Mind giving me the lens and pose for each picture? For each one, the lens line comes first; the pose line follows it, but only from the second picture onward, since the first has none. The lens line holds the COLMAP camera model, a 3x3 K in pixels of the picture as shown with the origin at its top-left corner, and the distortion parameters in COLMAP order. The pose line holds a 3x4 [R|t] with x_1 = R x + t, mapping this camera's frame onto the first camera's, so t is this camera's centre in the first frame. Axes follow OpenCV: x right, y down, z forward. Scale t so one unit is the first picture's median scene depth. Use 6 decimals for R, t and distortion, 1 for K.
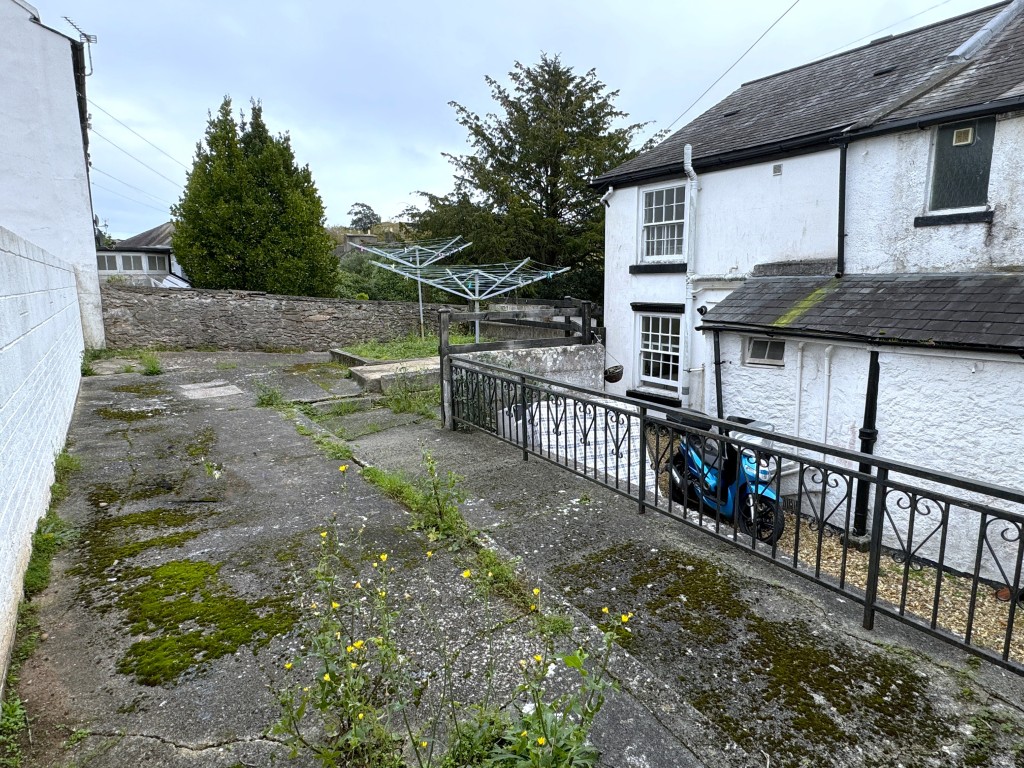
lens RADIAL K [[596.8, 0, 513.1], [0, 596.8, 383.8], [0, 0, 1]] dist [0.000480, -0.000527]
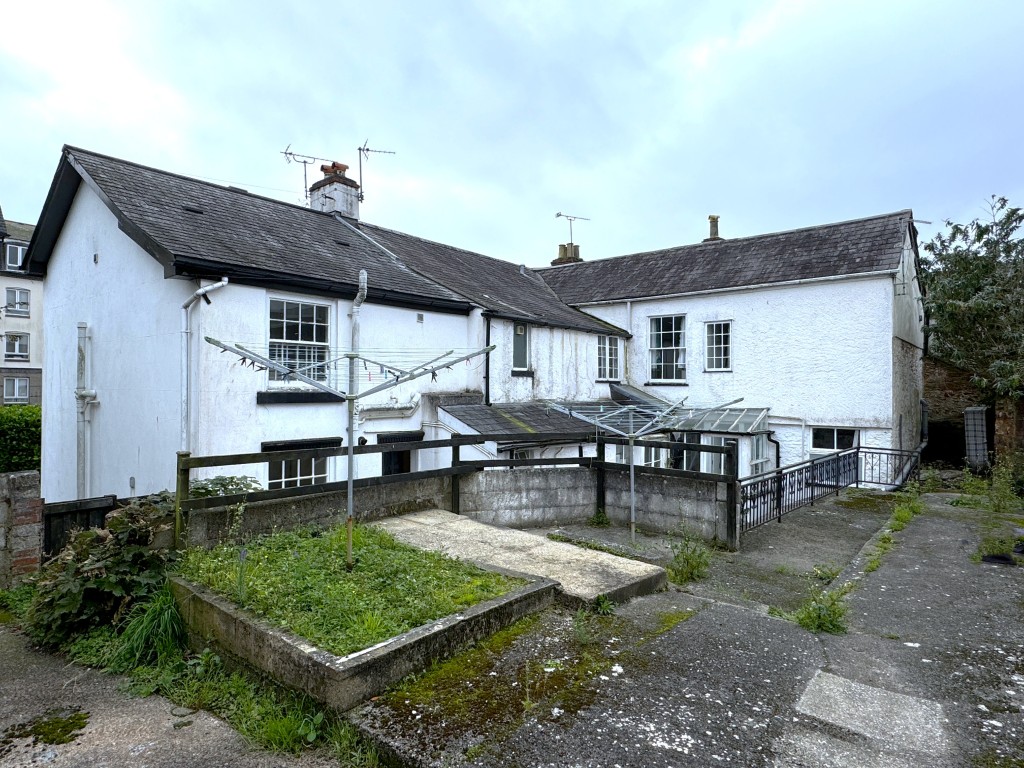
lens RADIAL K [[596.8, 0, 512.4], [0, 596.8, 385.9], [0, 0, 1]] dist [0.000480, -0.000527]
pose [[-0.288281, 0.014058, 0.957443, -0.688324], [0.164825, 0.985696, 0.035155, -0.215225], [-0.943253, 0.167945, -0.286475, 1.086945]]
